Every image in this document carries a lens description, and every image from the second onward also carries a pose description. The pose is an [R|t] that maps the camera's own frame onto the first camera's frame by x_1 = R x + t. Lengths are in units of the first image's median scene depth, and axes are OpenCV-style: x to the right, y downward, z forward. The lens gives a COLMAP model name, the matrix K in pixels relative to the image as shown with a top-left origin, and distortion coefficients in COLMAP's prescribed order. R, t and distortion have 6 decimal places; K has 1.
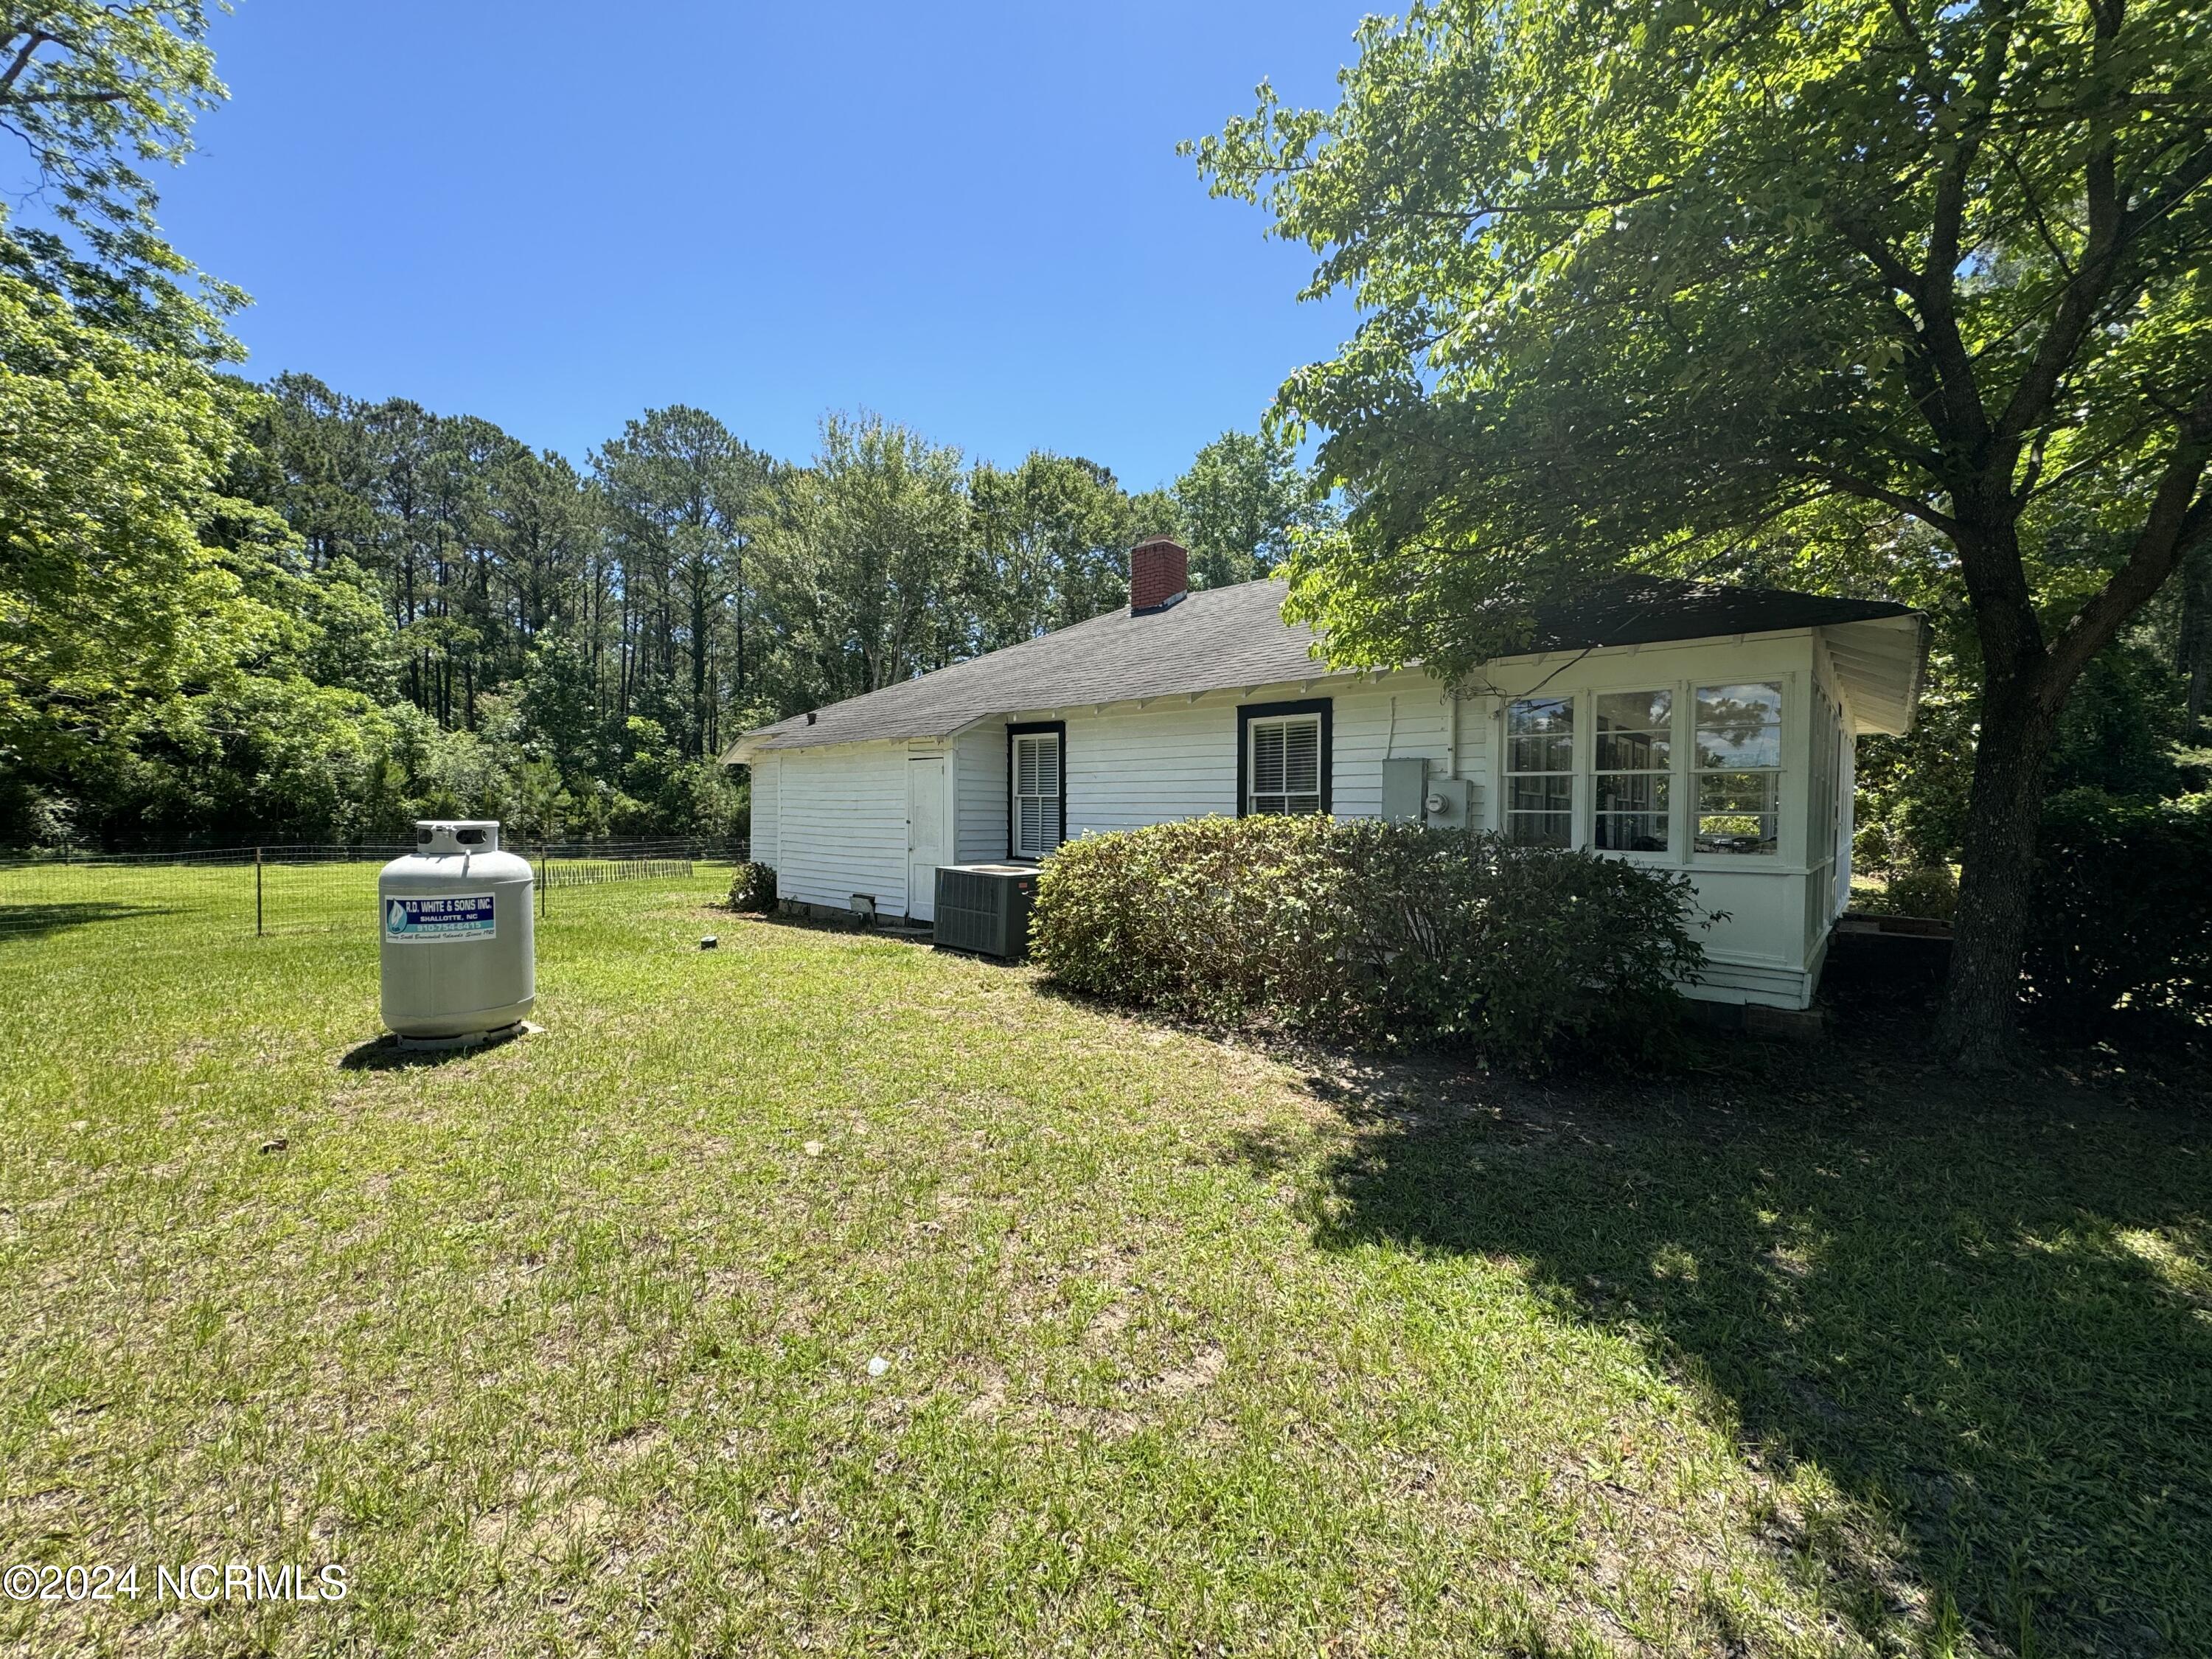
lens RADIAL K [[884.9, 0, 1107.4], [0, 884.9, 832.6], [0, 0, 1]] dist [0.000108, -0.000041]
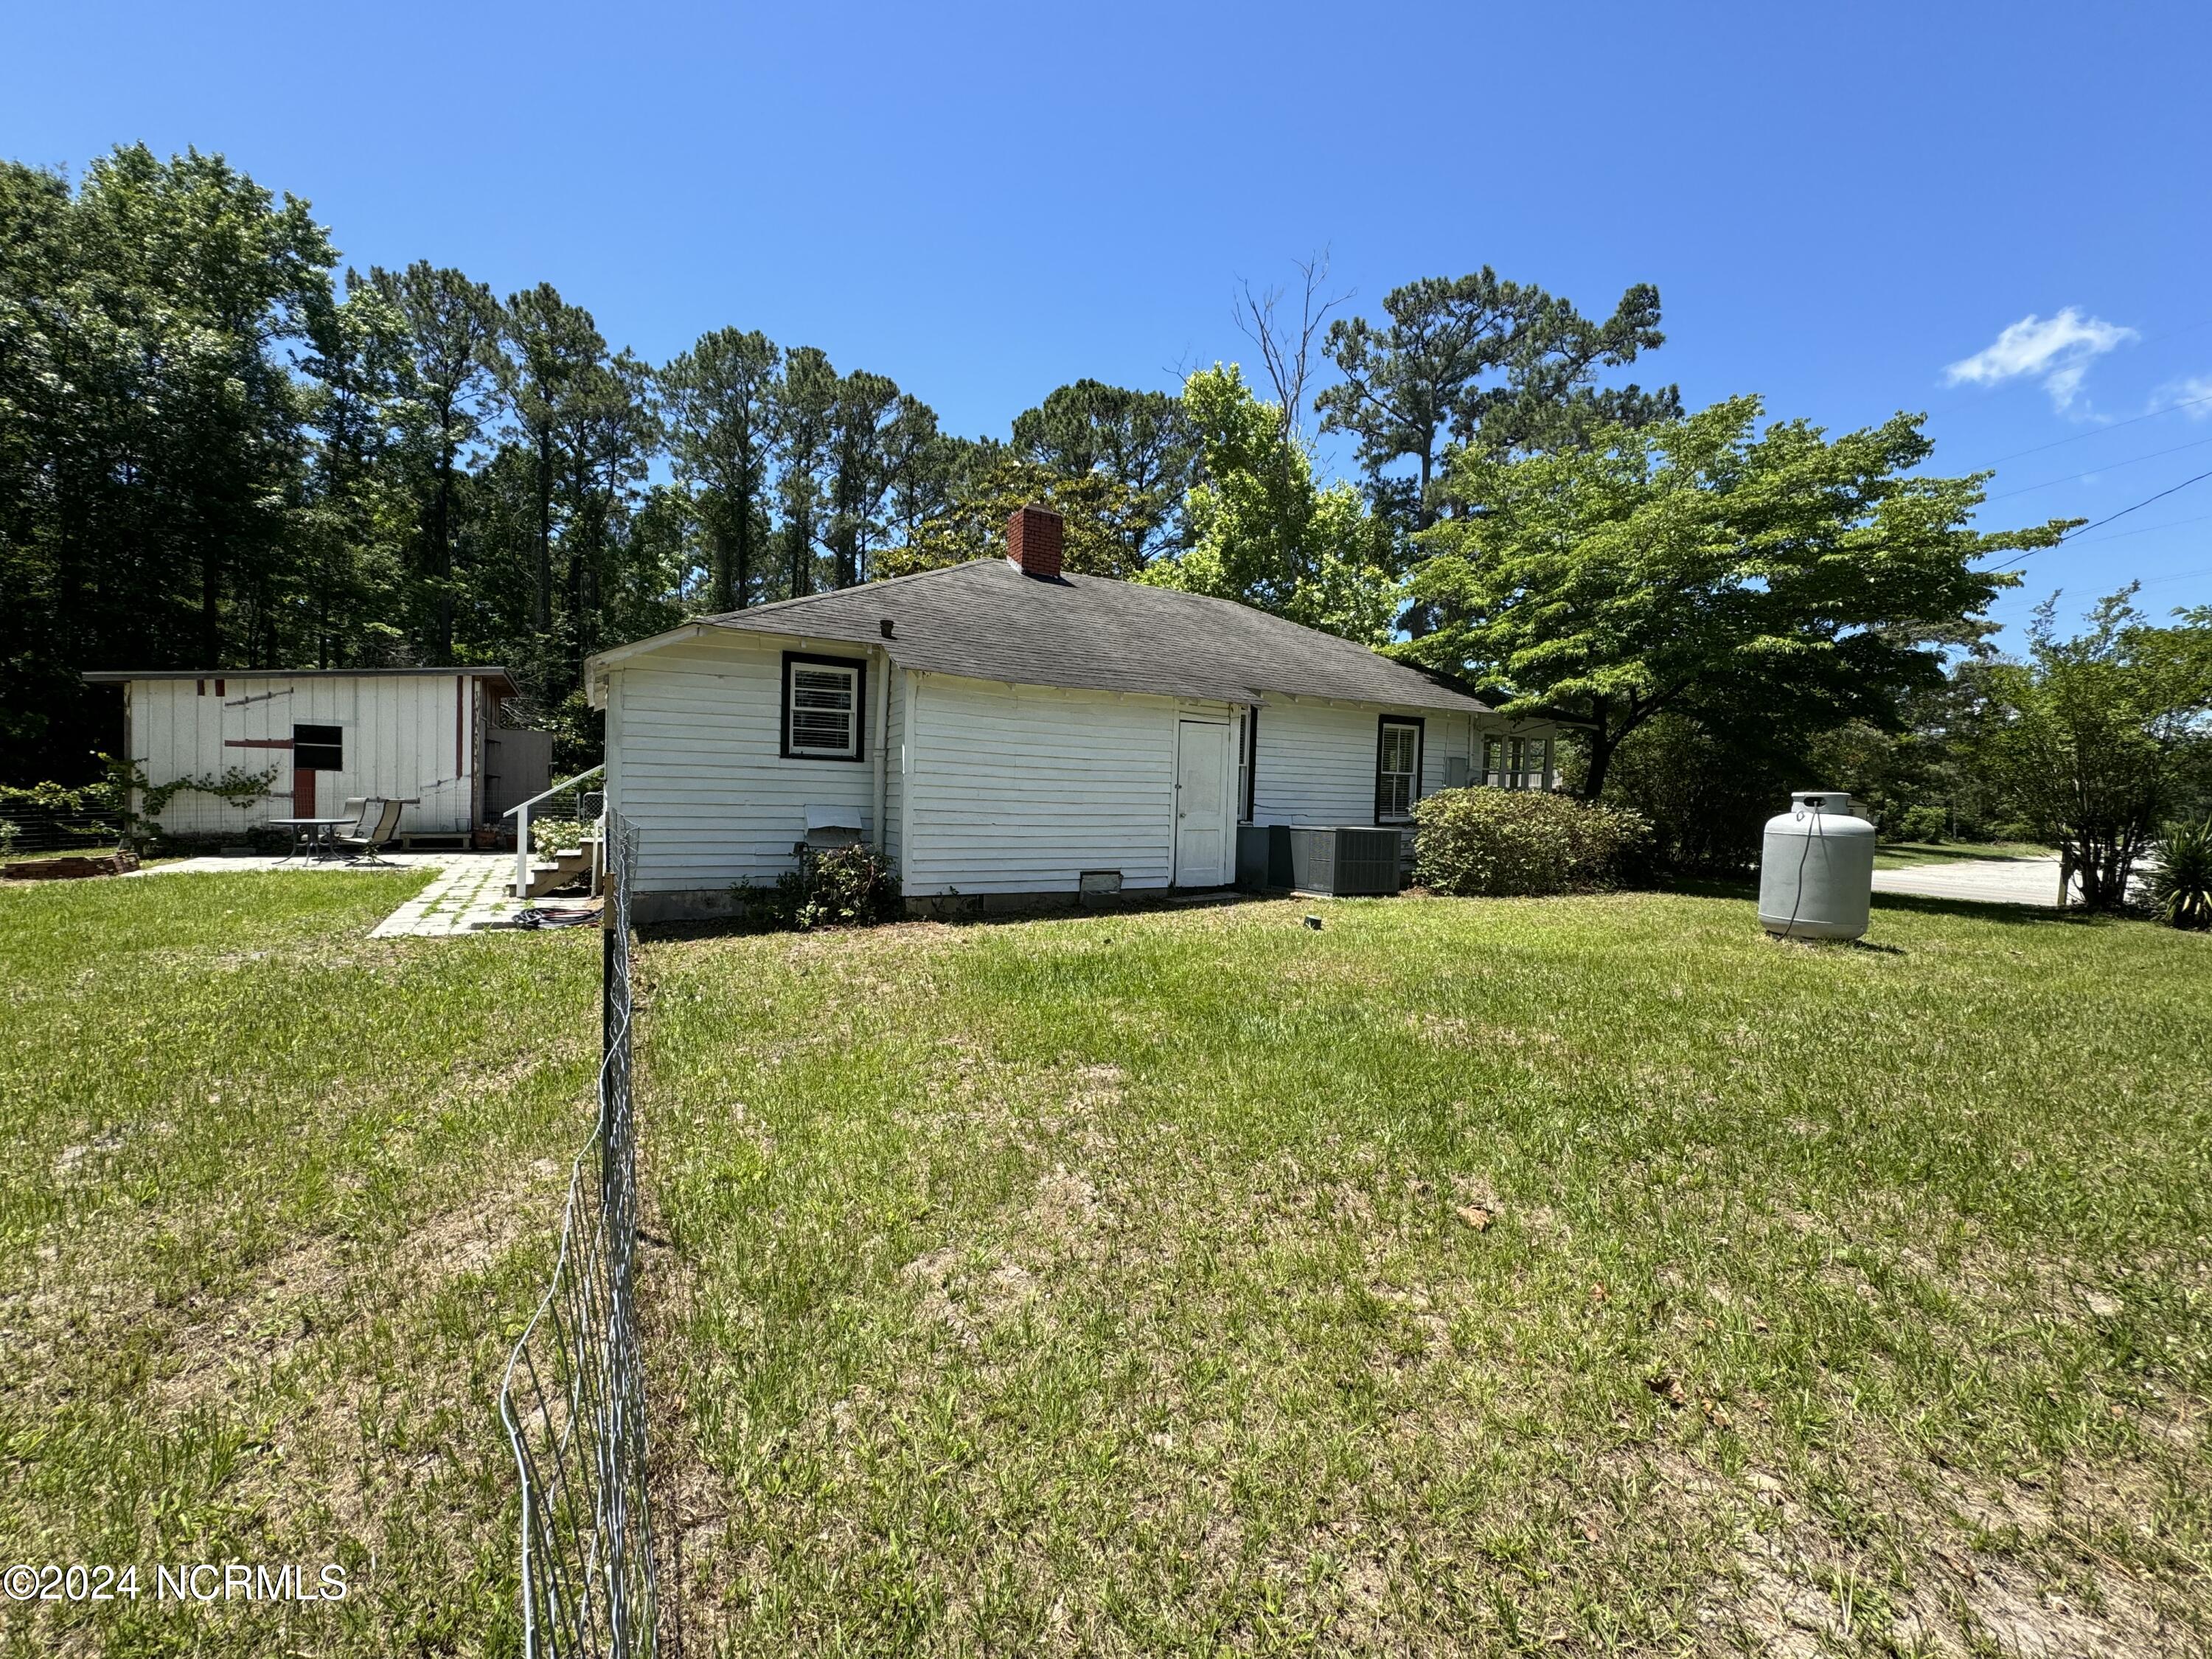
lens RADIAL K [[884.9, 0, 1101.4], [0, 884.9, 828.6], [0, 0, 1]] dist [0.000108, -0.000041]
pose [[0.303375, -0.037202, 0.952145, -0.372387], [-0.003348, 0.999190, 0.040107, -0.001379], [-0.952865, -0.015356, 0.303004, 0.254896]]
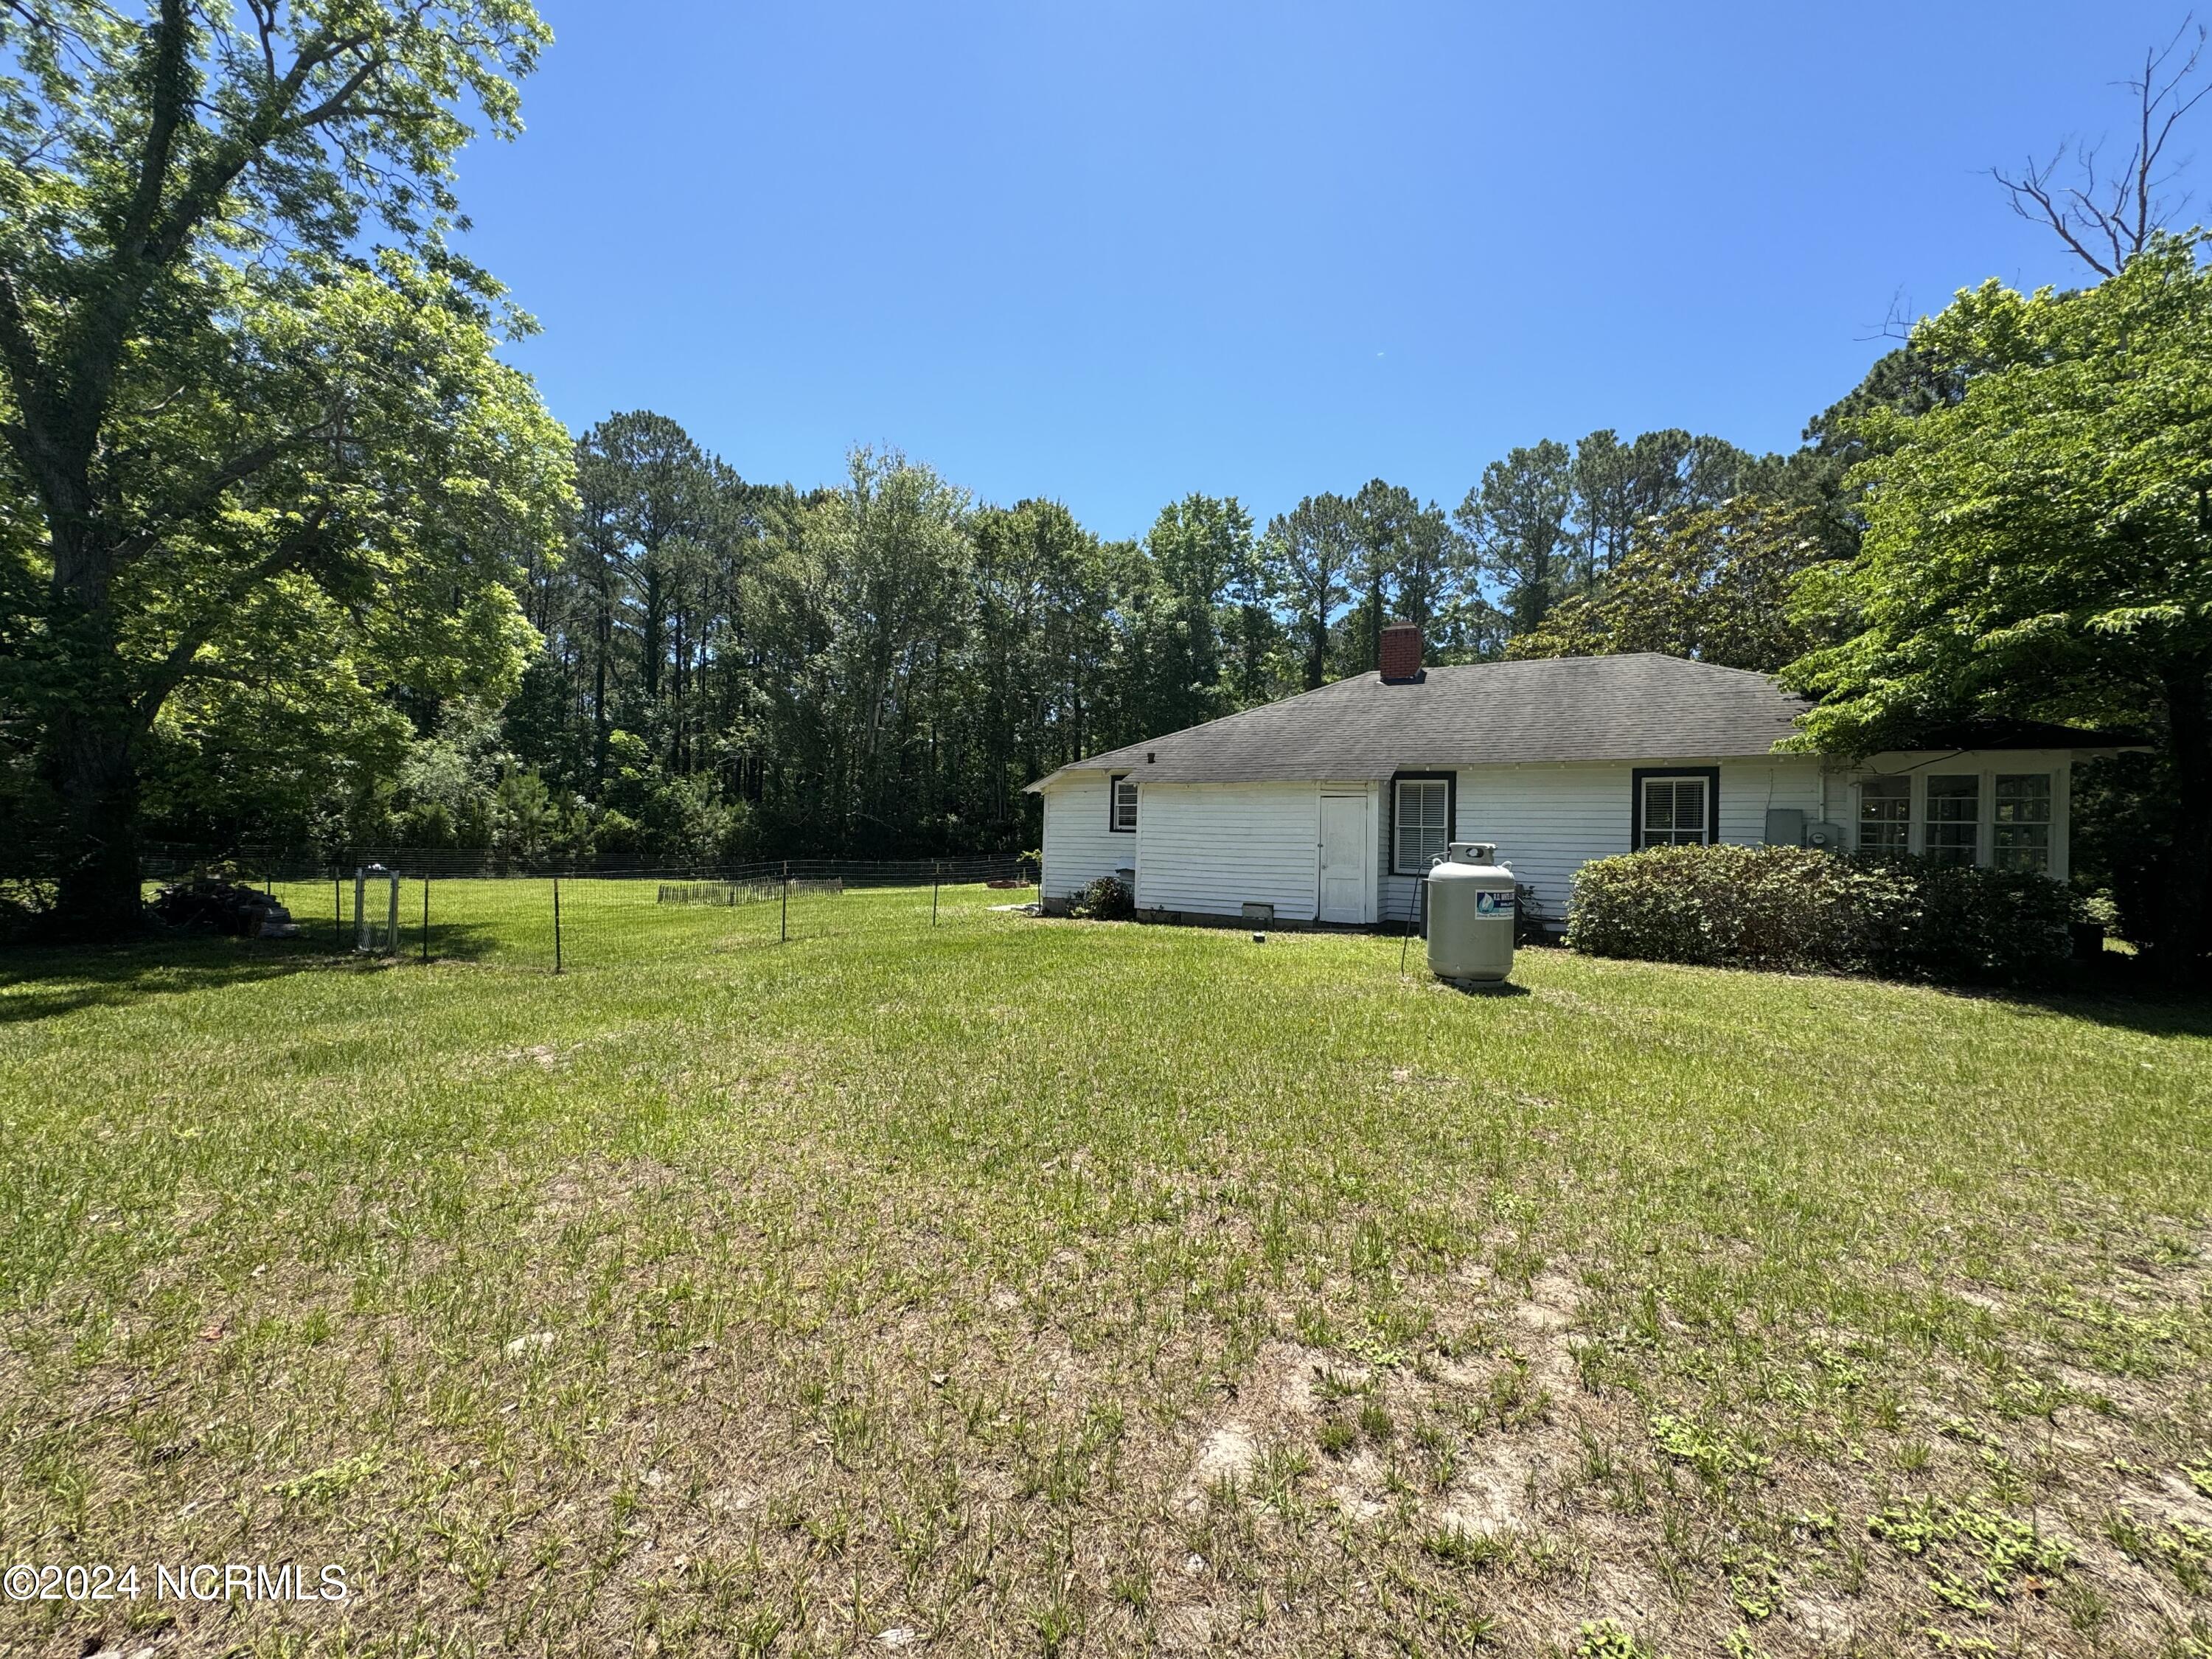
lens RADIAL K [[884.9, 0, 1103.2], [0, 884.9, 831.8], [0, 0, 1]] dist [0.000108, -0.000041]
pose [[0.977936, 0.015252, 0.208348, -0.257139], [-0.009508, 0.999547, -0.028539, 0.002547], [-0.208689, 0.025928, 0.977638, -0.059772]]
